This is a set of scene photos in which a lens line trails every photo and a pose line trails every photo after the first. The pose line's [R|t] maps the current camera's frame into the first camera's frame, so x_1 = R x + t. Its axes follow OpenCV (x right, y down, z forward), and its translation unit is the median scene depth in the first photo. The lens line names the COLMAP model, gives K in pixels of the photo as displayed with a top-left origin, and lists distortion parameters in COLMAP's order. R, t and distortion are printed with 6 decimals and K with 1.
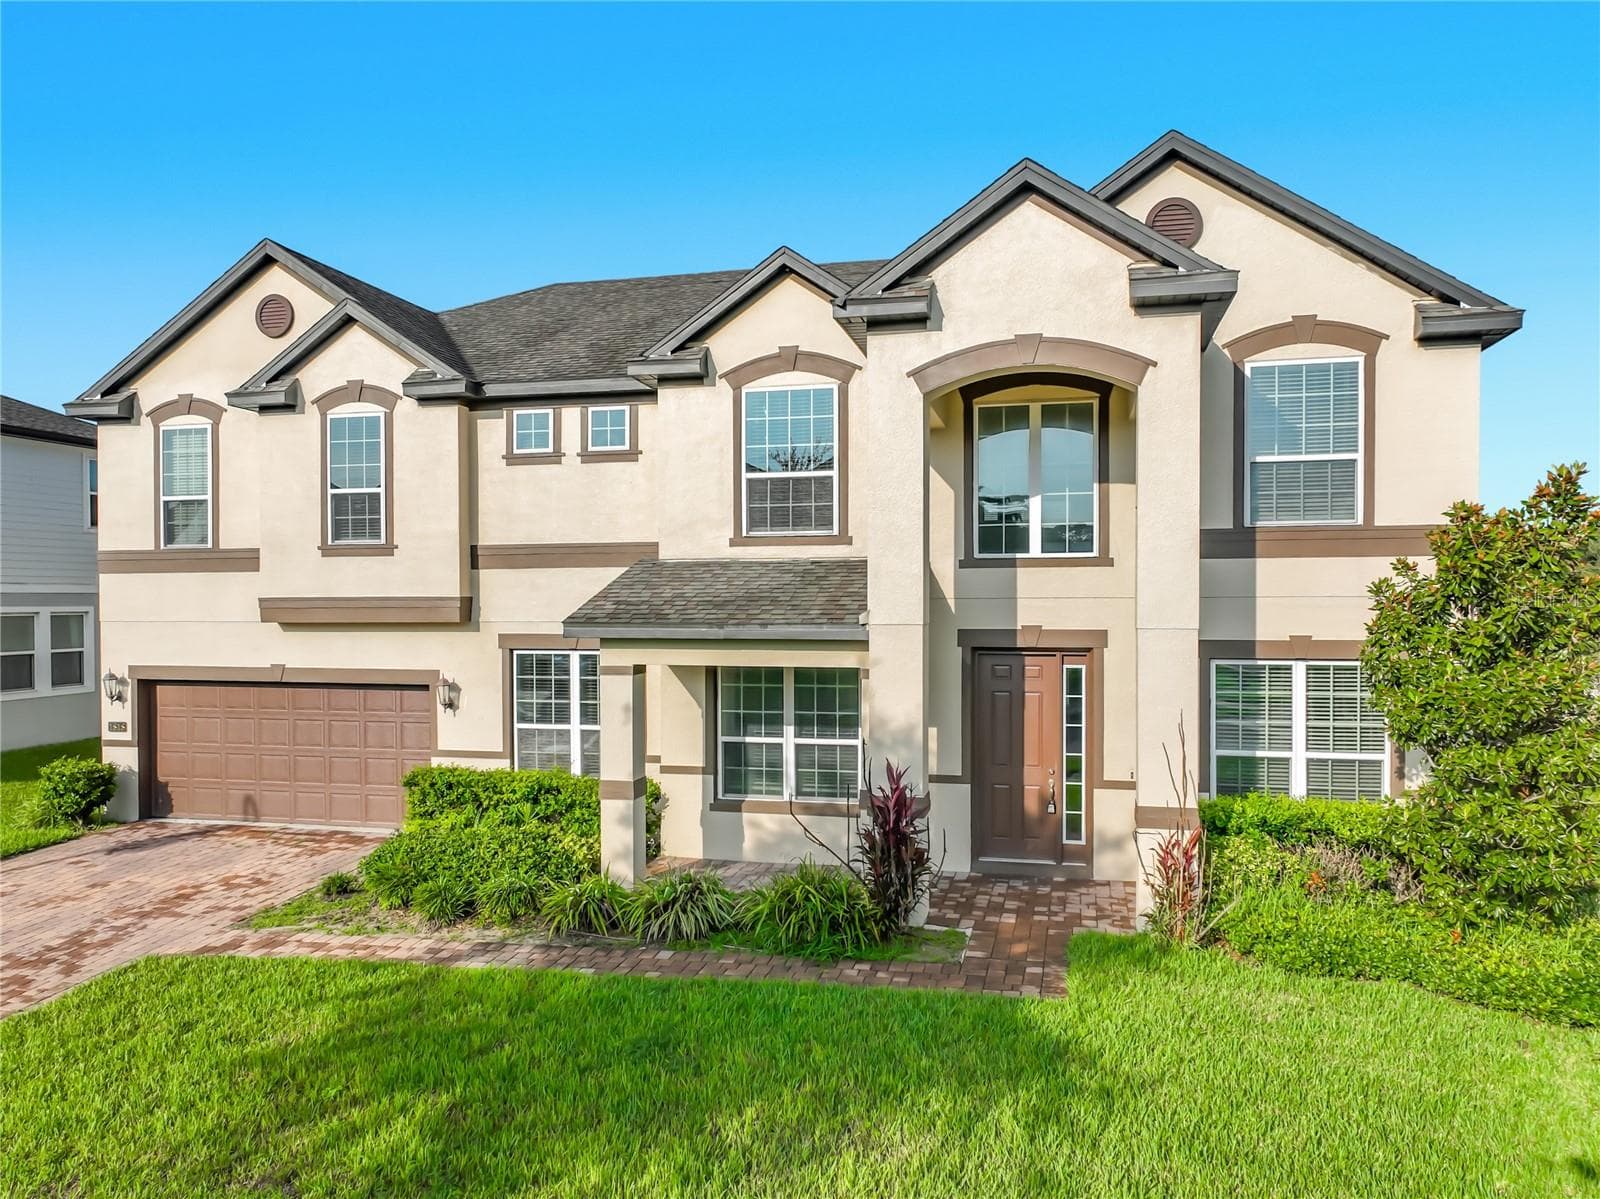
lens RADIAL K [[1131.4, 0, 796.0], [0, 1131.4, 604.6], [0, 0, 1]] dist [-0.009086, 0.019972]
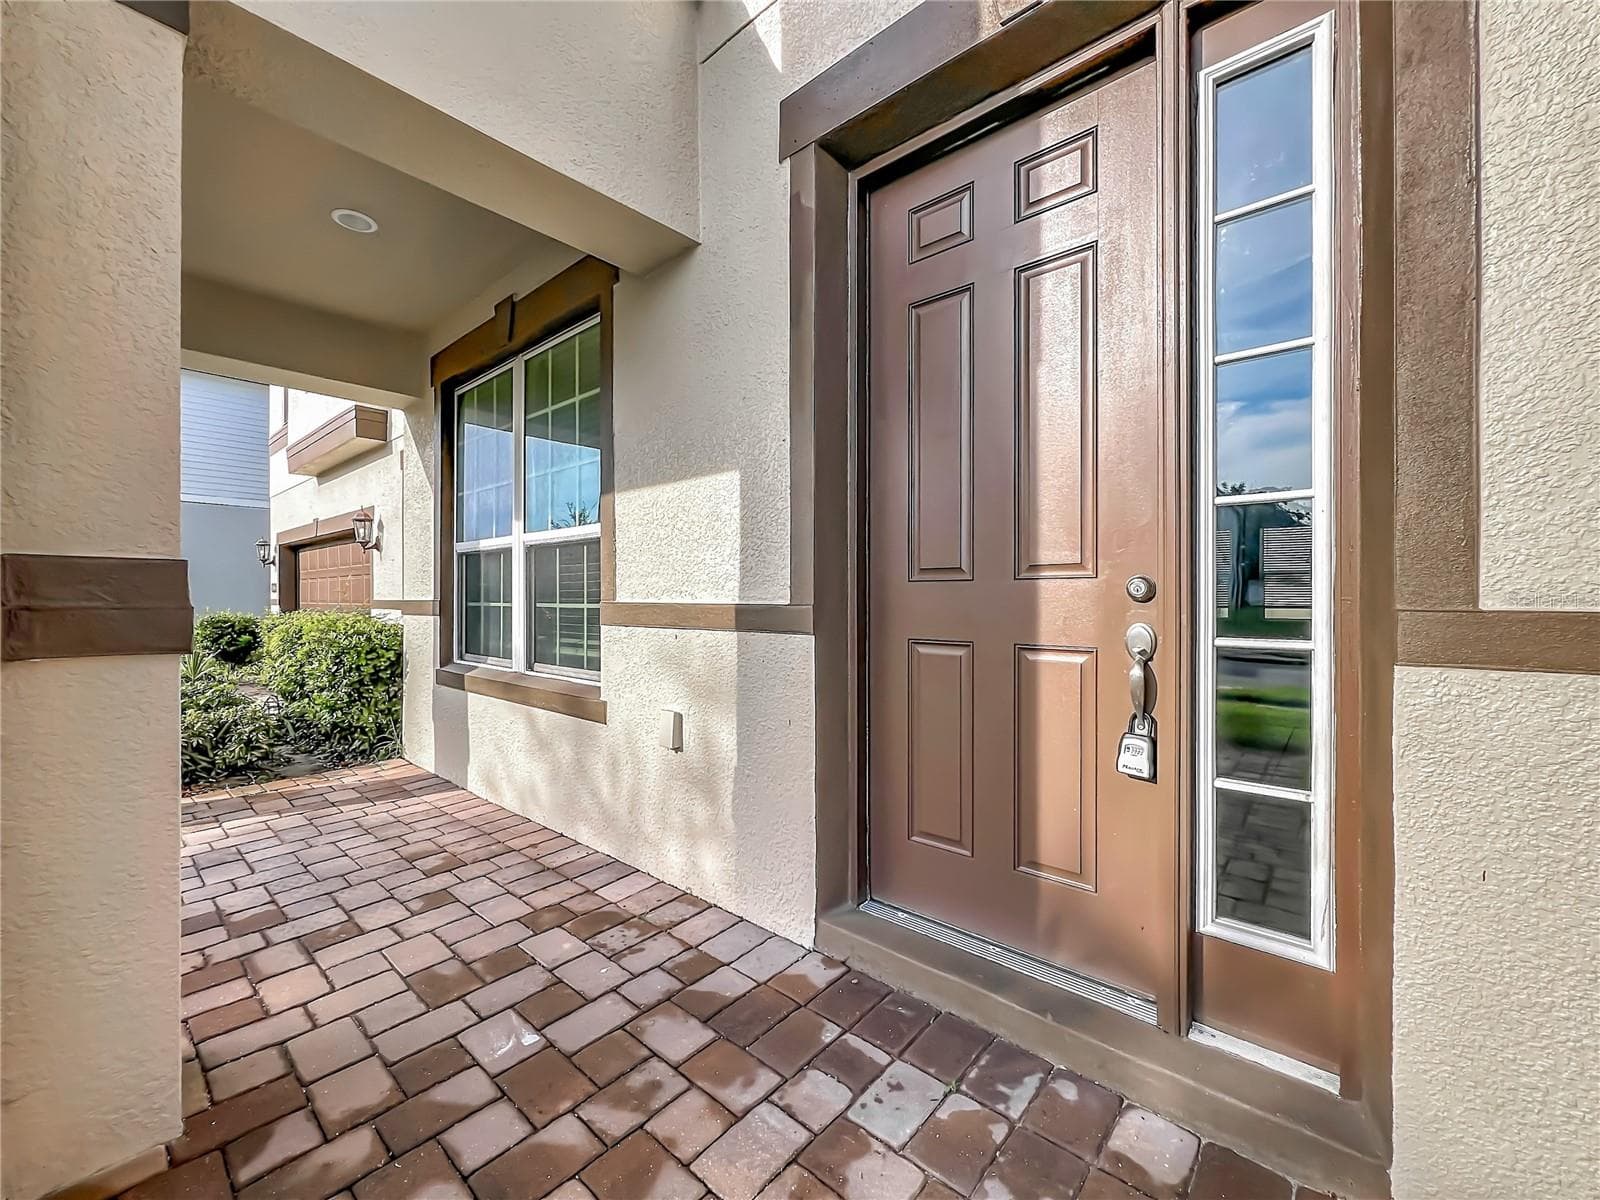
lens RADIAL K [[646.1, 0, 798.9], [0, 646.1, 596.8], [0, 0, 1]] dist [0.002213, 0.000311]
pose [[0.885953, -0.002771, -0.463767, 0.245693], [-0.003259, 0.999920, -0.012200, 0.164565], [0.463764, 0.012320, 0.885873, 0.933300]]
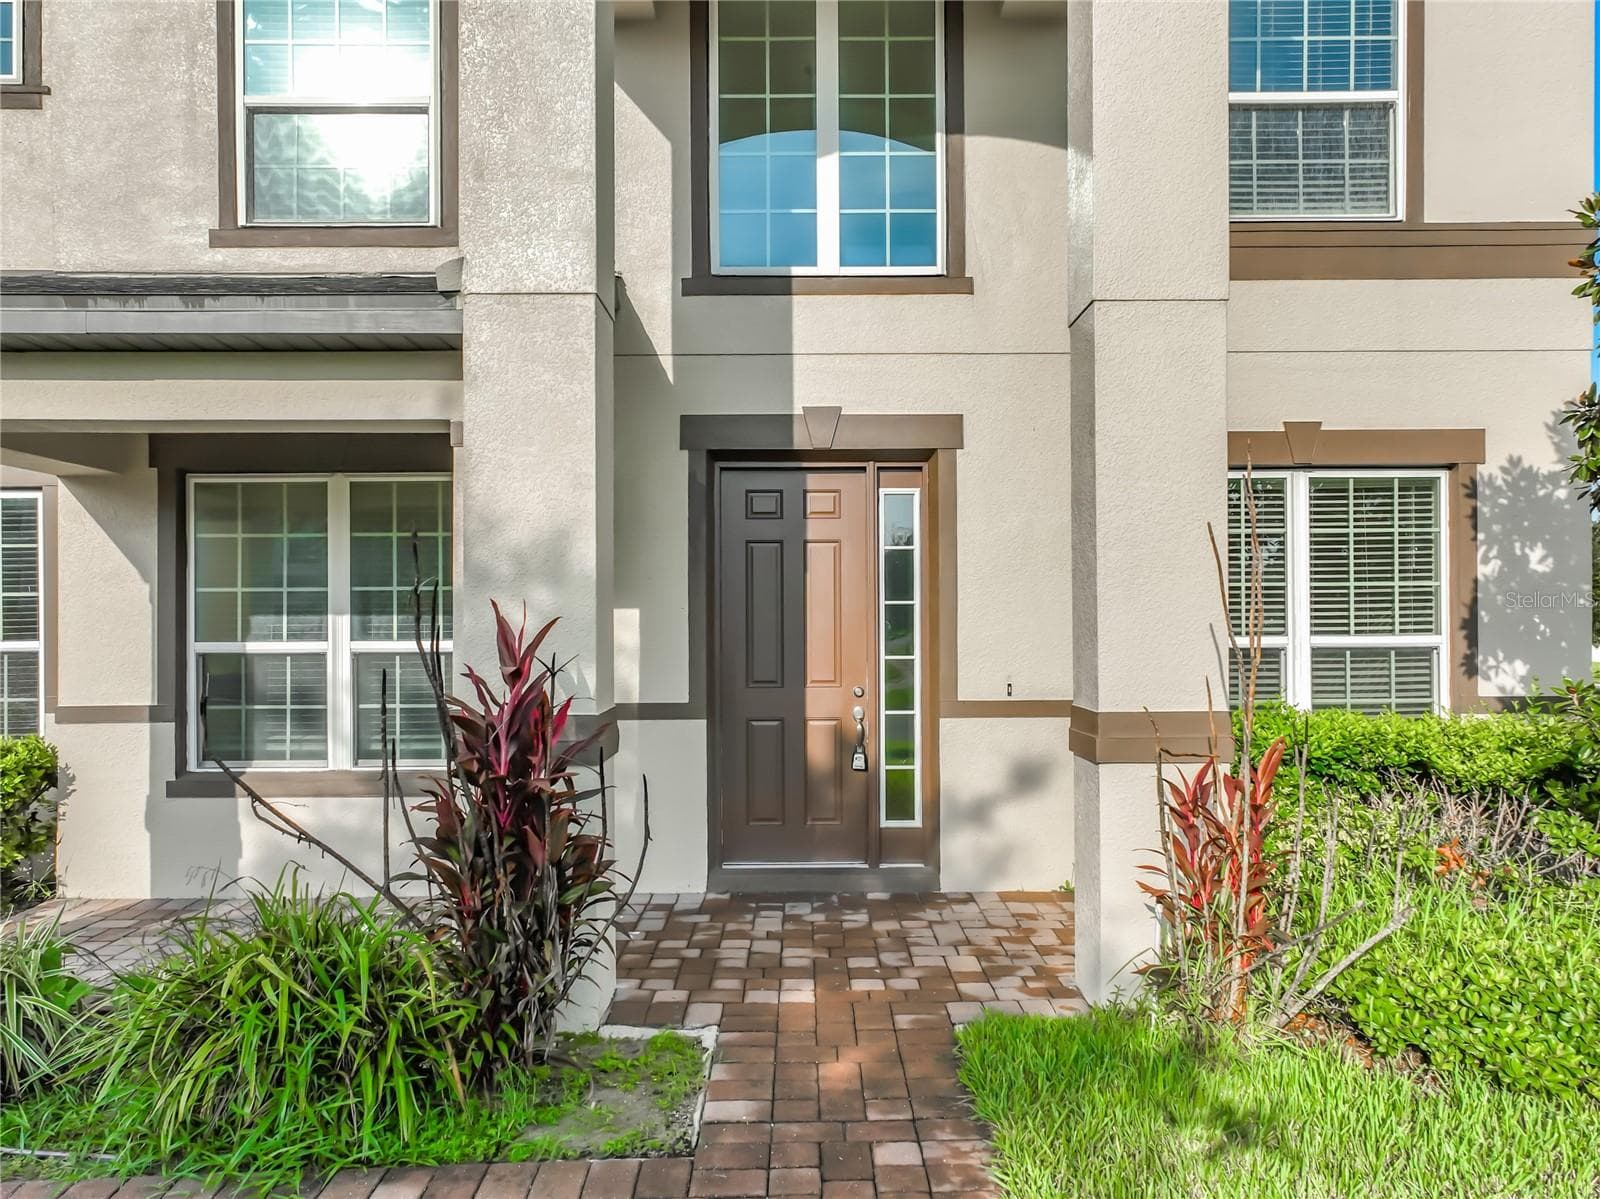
lens RADIAL K [[1131.4, 0, 793.4], [0, 1131.4, 608.6], [0, 0, 1]] dist [-0.009086, 0.019972]
pose [[0.971544, -0.002175, 0.236847, 0.078259], [0.006691, 0.999811, -0.018265, 0.129227], [-0.236763, 0.019330, 0.971375, 0.538896]]
